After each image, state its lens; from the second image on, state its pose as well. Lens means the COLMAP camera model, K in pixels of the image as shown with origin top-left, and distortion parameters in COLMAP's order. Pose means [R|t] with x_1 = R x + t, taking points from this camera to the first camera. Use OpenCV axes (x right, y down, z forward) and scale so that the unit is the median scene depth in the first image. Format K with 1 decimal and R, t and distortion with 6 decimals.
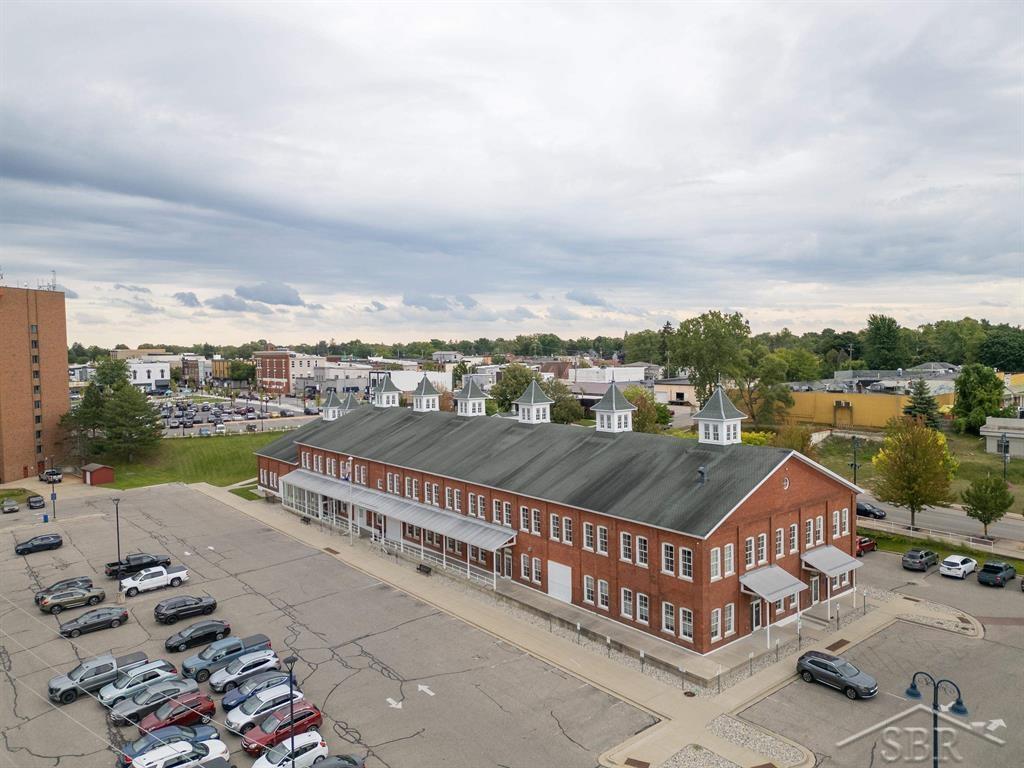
lens RADIAL K [[717.4, 0, 512.0], [0, 717.4, 384.0], [0, 0, 1]] dist [0.091227, -0.096355]
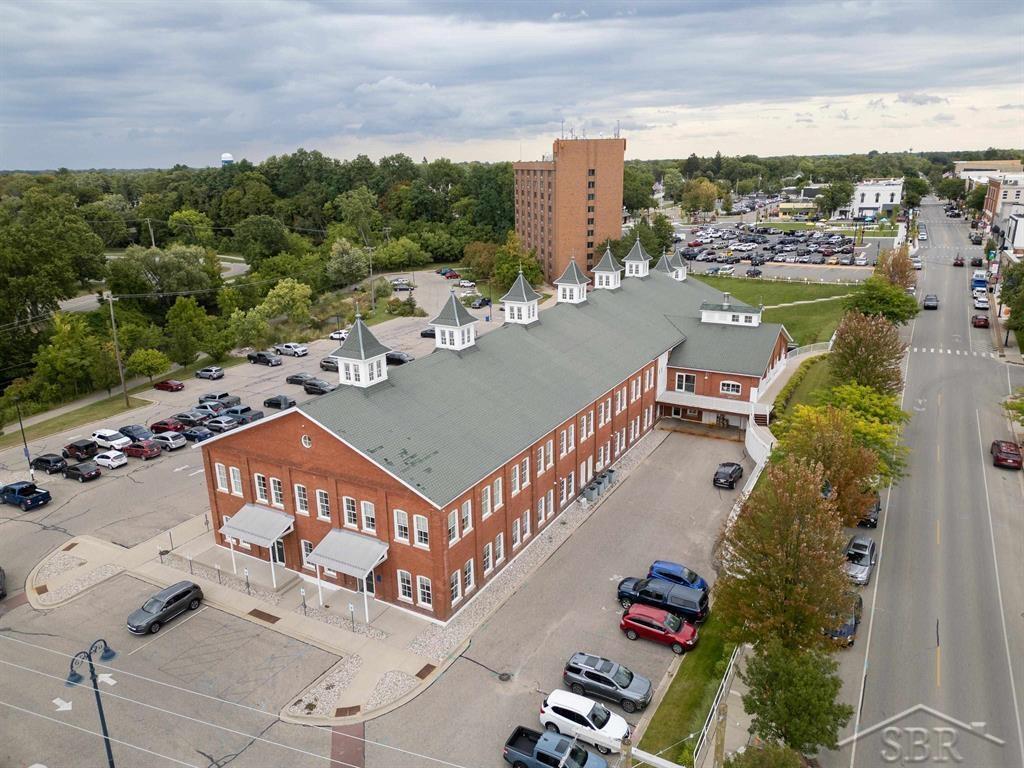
lens RADIAL K [[717.4, 0, 512.0], [0, 717.4, 384.0], [0, 0, 1]] dist [0.091227, -0.096355]
pose [[0.363722, 0.279295, -0.888651, 1.218444], [-0.034649, 0.957389, 0.286717, -0.184656], [0.930863, -0.073494, 0.357900, 0.929369]]
